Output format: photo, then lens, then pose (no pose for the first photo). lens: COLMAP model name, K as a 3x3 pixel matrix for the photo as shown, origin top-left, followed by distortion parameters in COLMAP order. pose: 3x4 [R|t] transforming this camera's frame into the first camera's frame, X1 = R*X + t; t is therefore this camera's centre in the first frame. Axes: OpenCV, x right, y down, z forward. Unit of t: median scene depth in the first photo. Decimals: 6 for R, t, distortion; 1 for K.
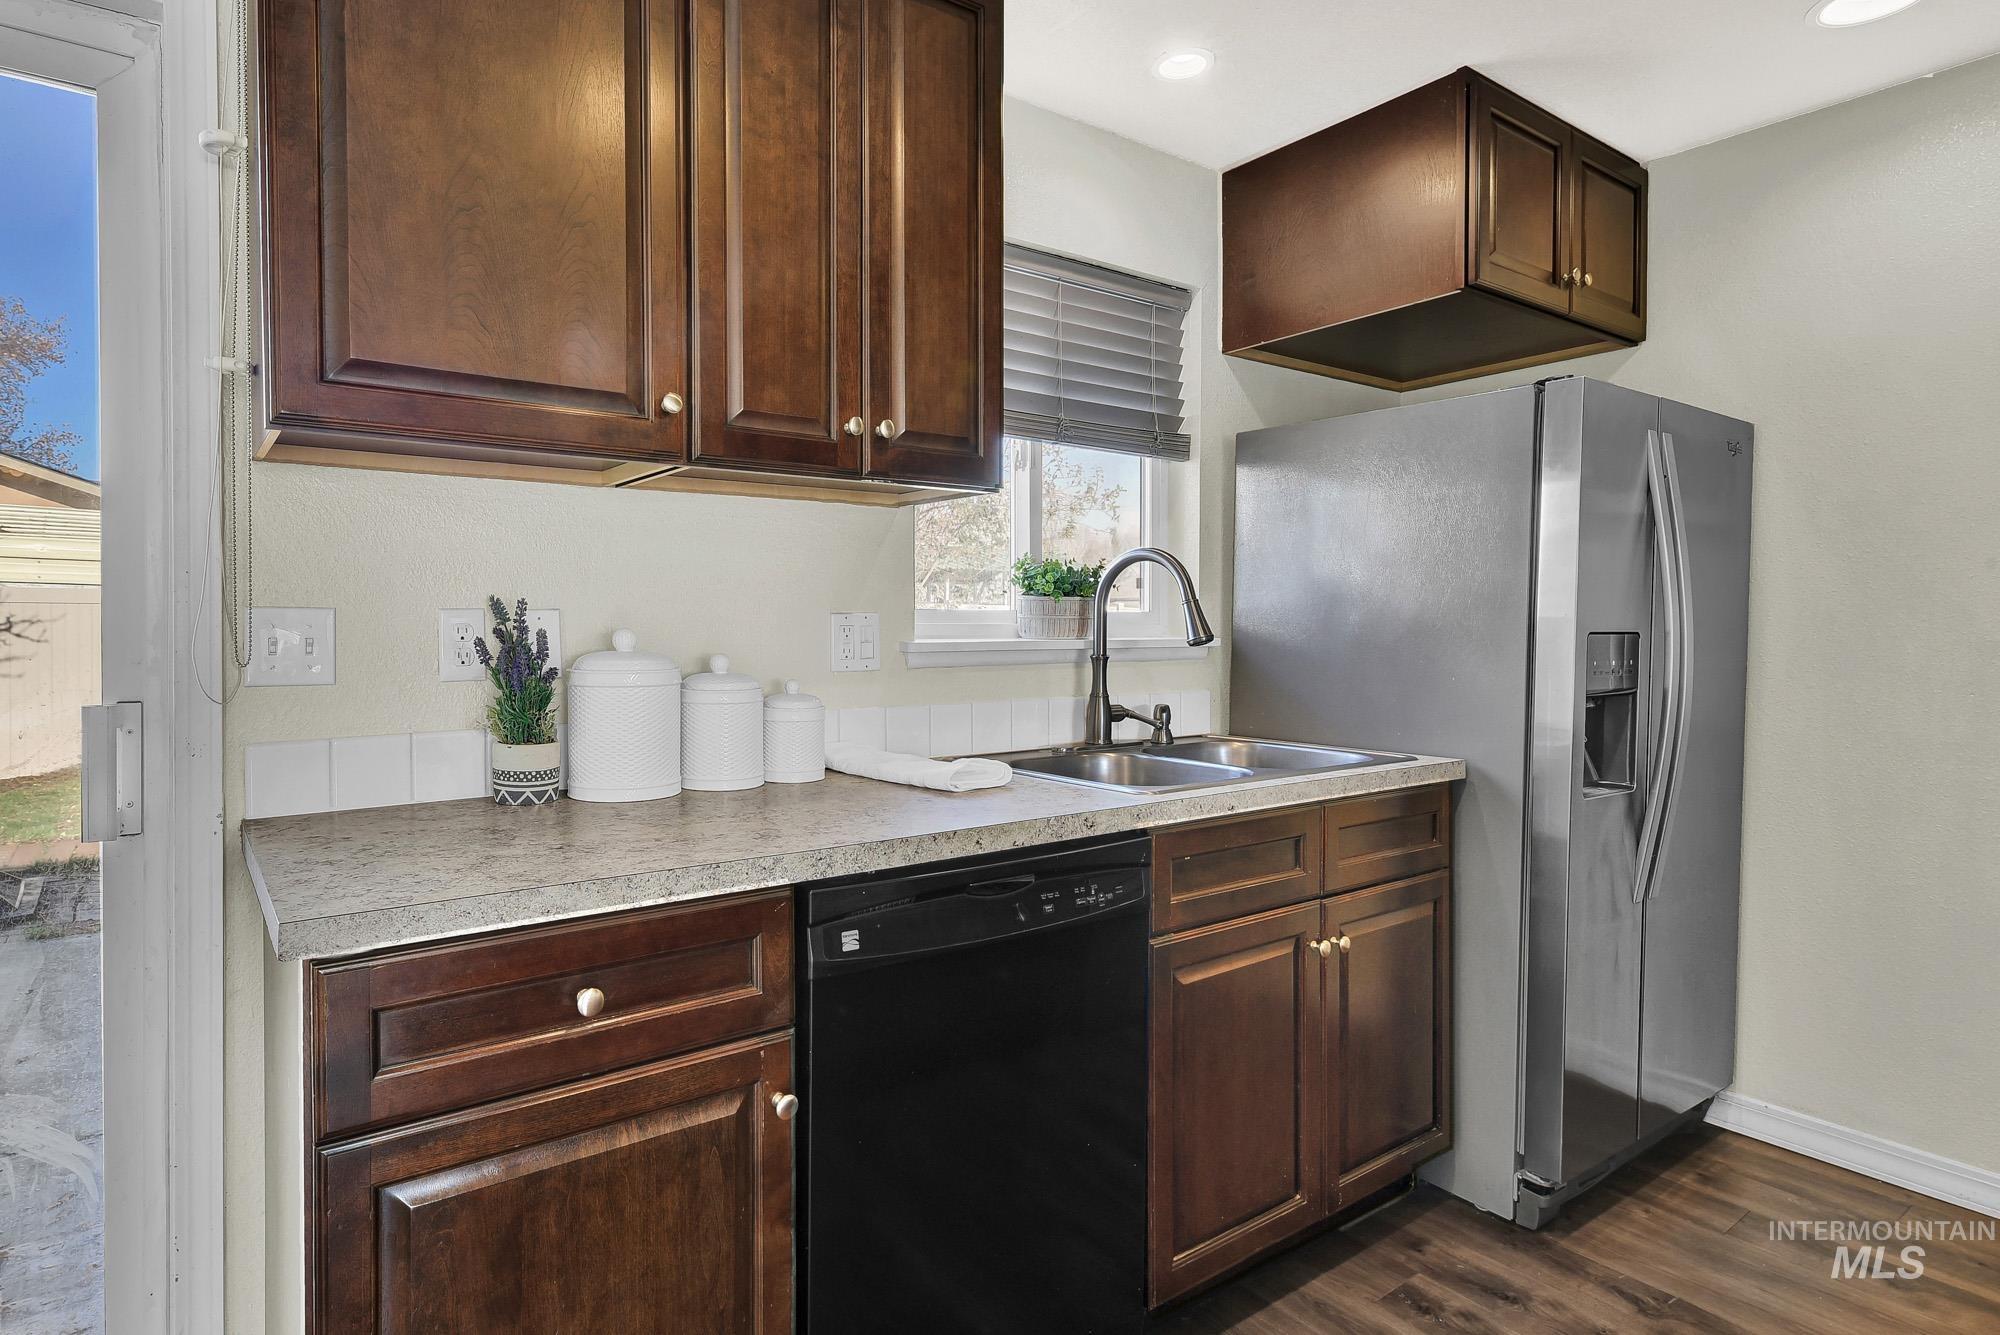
lens RADIAL K [[1054.6, 0, 888.2], [0, 1054.6, 638.9], [0, 0, 1]] dist [0.005373, -0.000417]
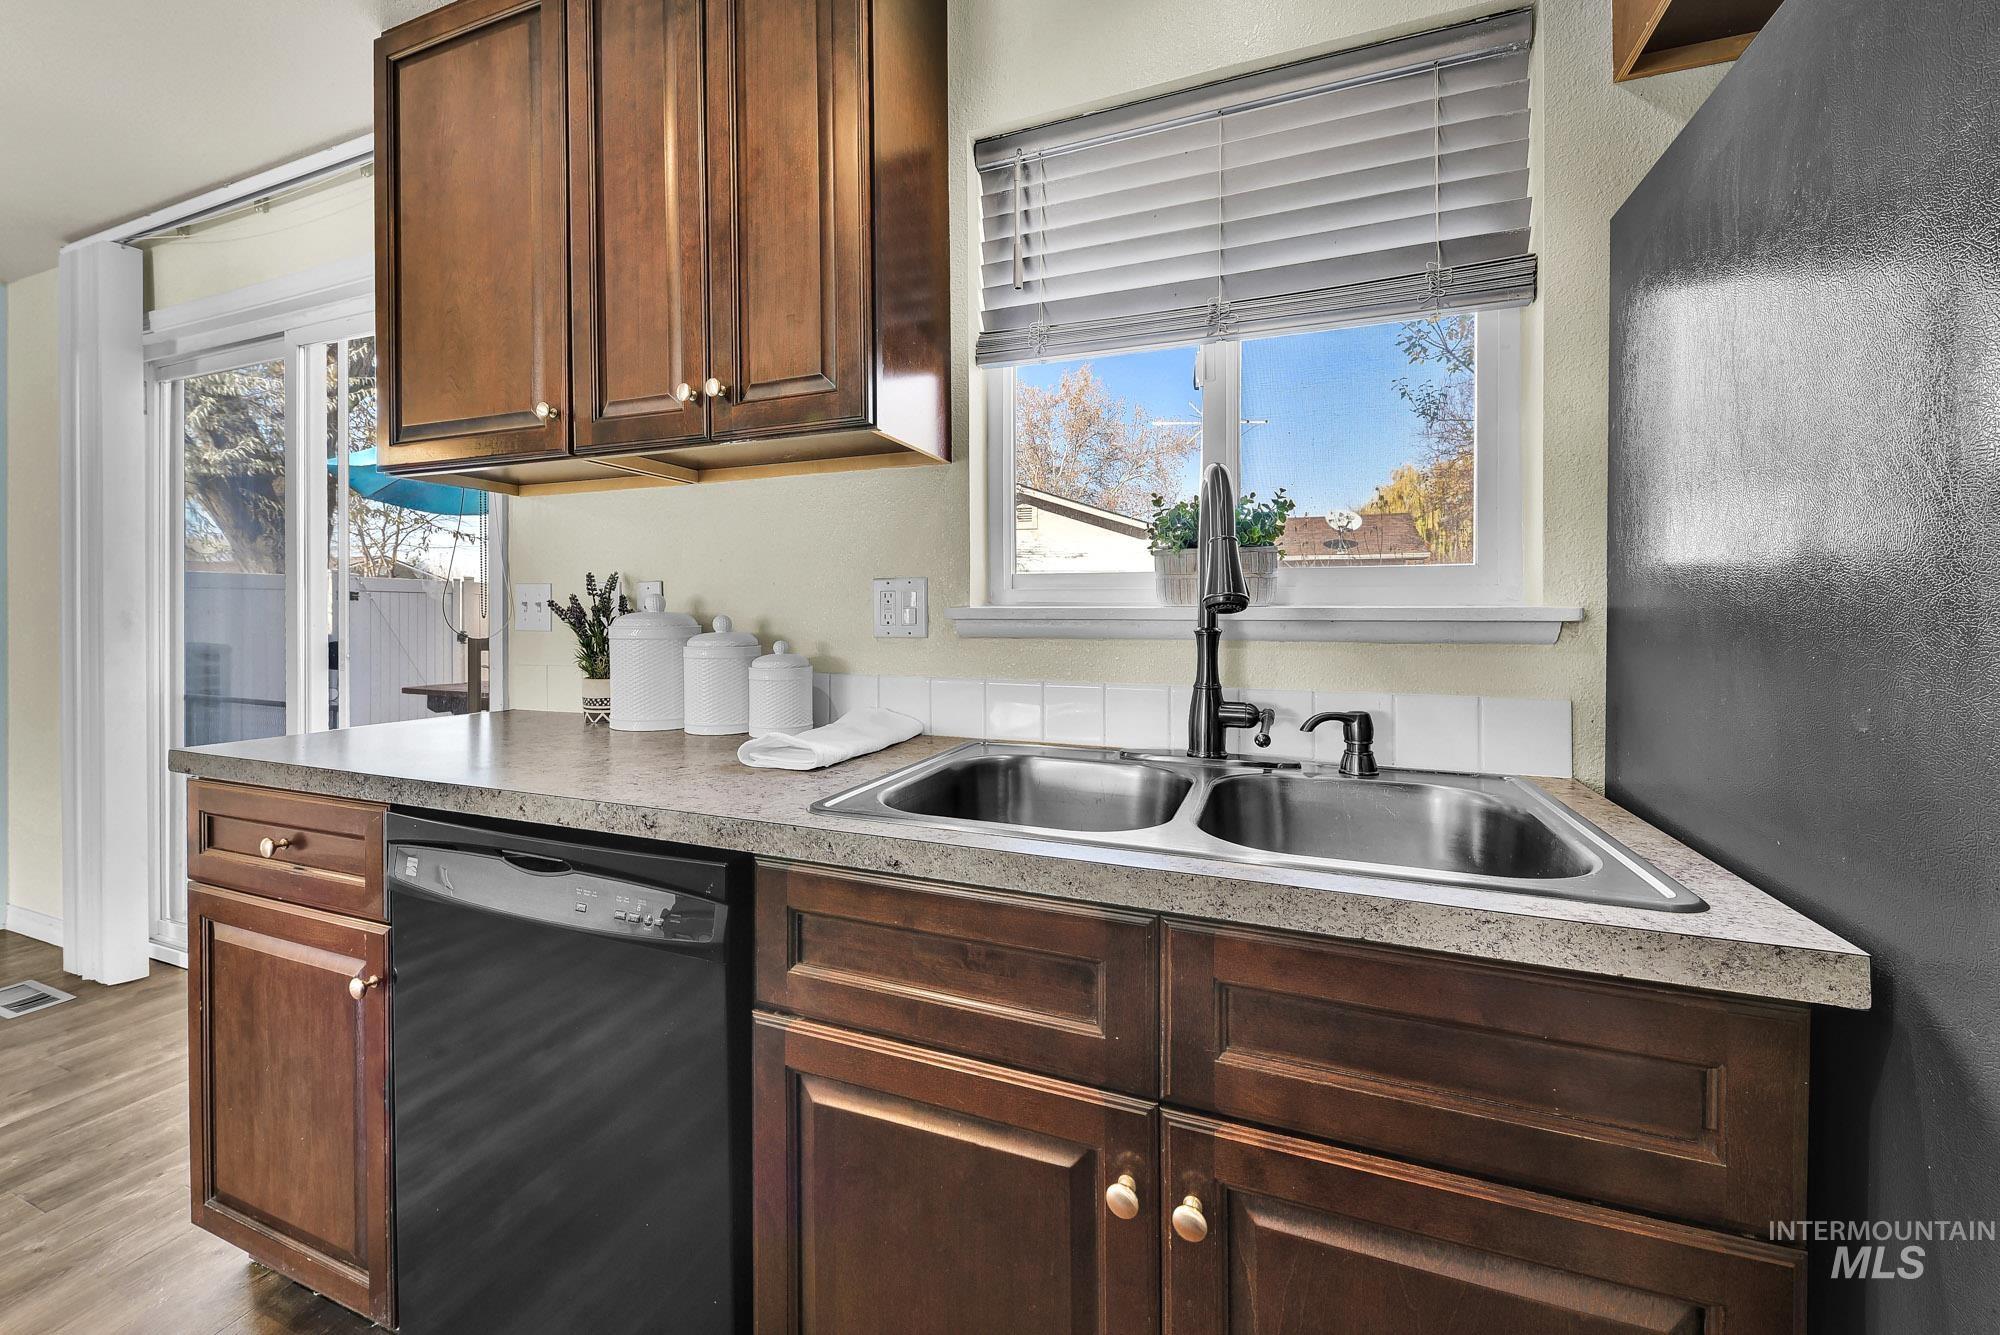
lens RADIAL K [[790.3, 0, 972.5], [0, 790.3, 629.5], [0, 0, 1]] dist [-0.000970, -0.000056]
pose [[0.551501, 0.010061, -0.834114, 0.607402], [-0.012535, 0.999914, 0.003773, 0.018411], [0.834080, 0.008375, 0.551580, 0.647891]]
